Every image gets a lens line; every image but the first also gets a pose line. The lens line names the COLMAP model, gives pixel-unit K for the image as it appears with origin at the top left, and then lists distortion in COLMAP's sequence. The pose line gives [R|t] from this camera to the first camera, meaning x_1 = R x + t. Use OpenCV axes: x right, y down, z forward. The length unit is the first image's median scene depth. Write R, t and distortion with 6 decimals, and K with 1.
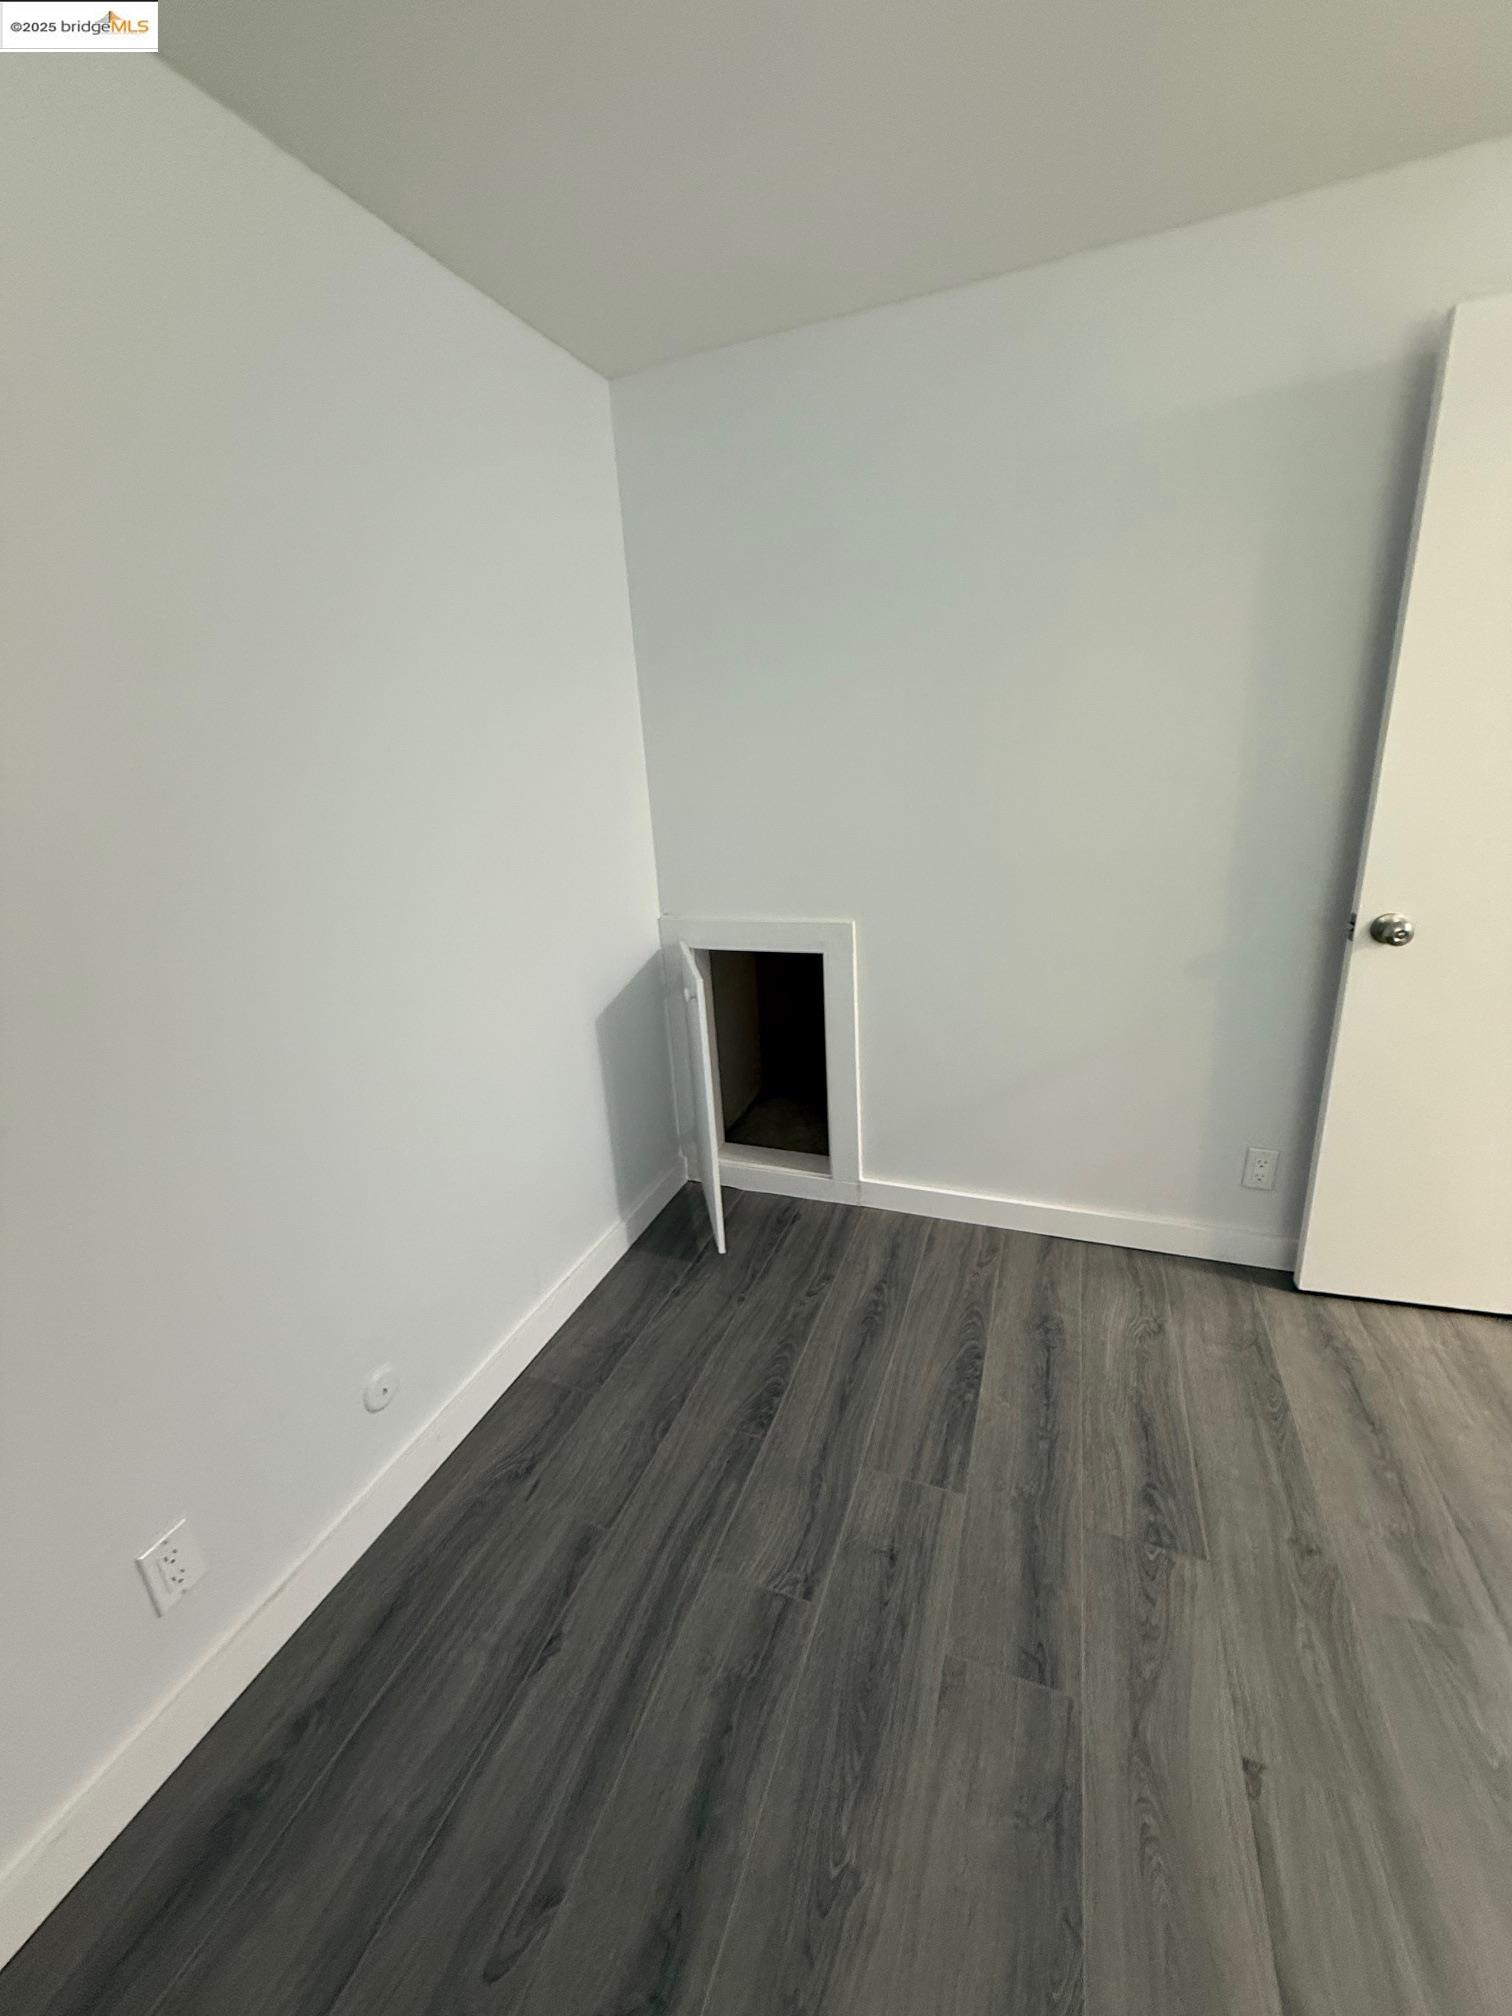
lens RADIAL K [[802.8, 0, 761.9], [0, 802.8, 1001.3], [0, 0, 1]] dist [-0.003133, 0.001414]
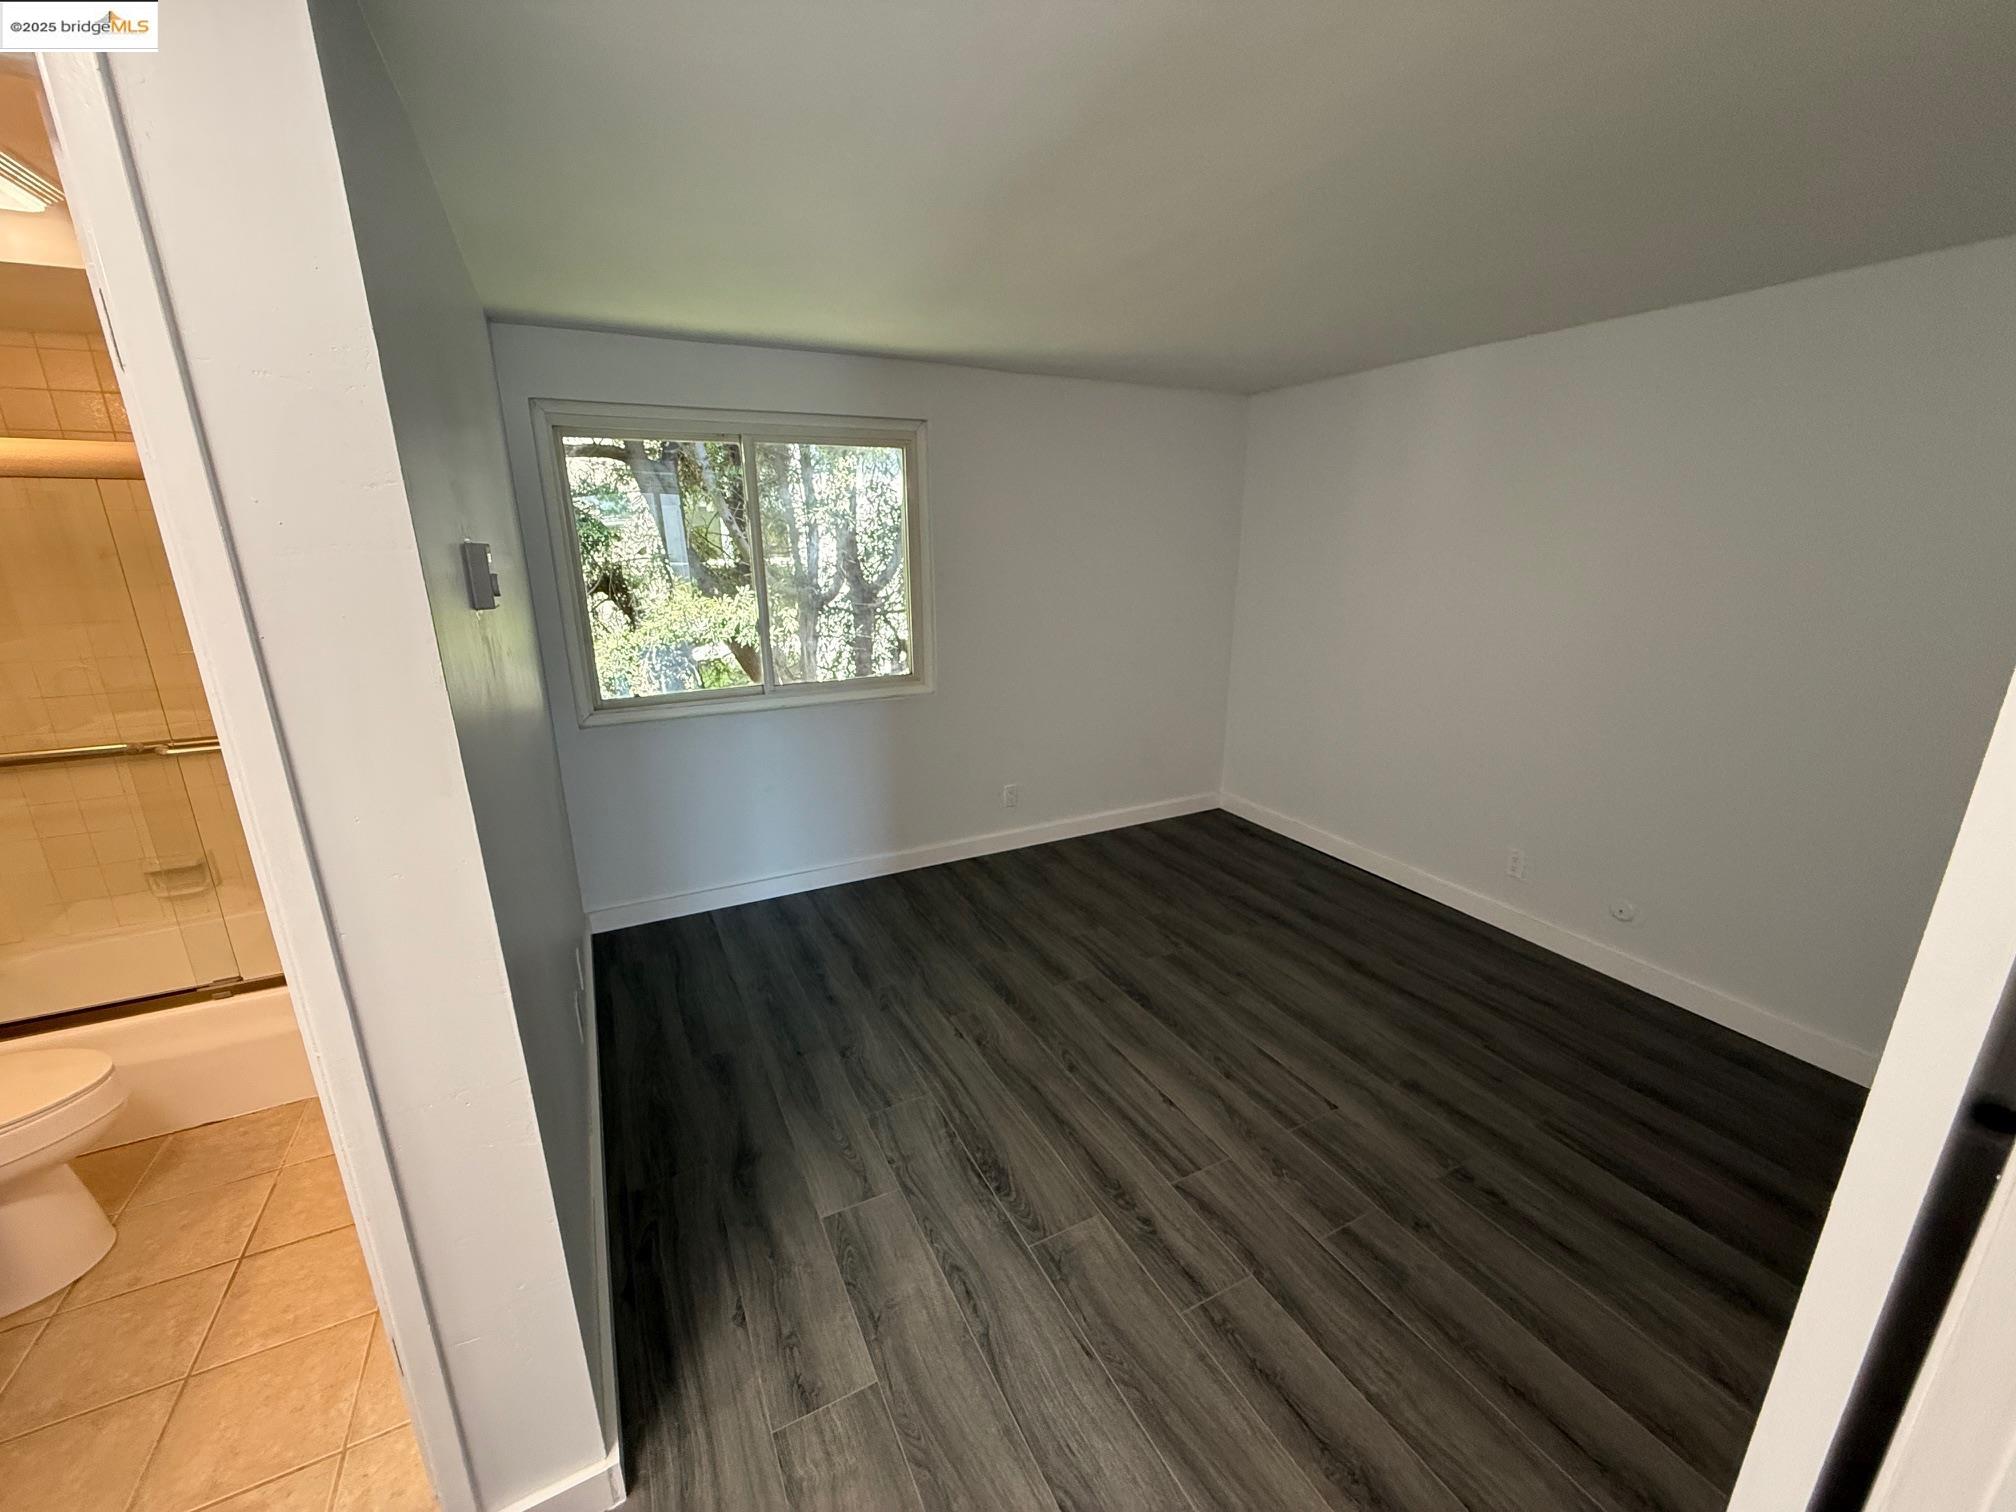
lens RADIAL K [[802.8, 0, 998.2], [0, 802.8, 745.8], [0, 0, 1]] dist [-0.003133, 0.001414]
pose [[-0.675736, 0.252397, -0.692587, 1.588277], [-0.177942, 0.855918, 0.485532, -0.462065], [0.715344, 0.451332, -0.533462, 0.703810]]
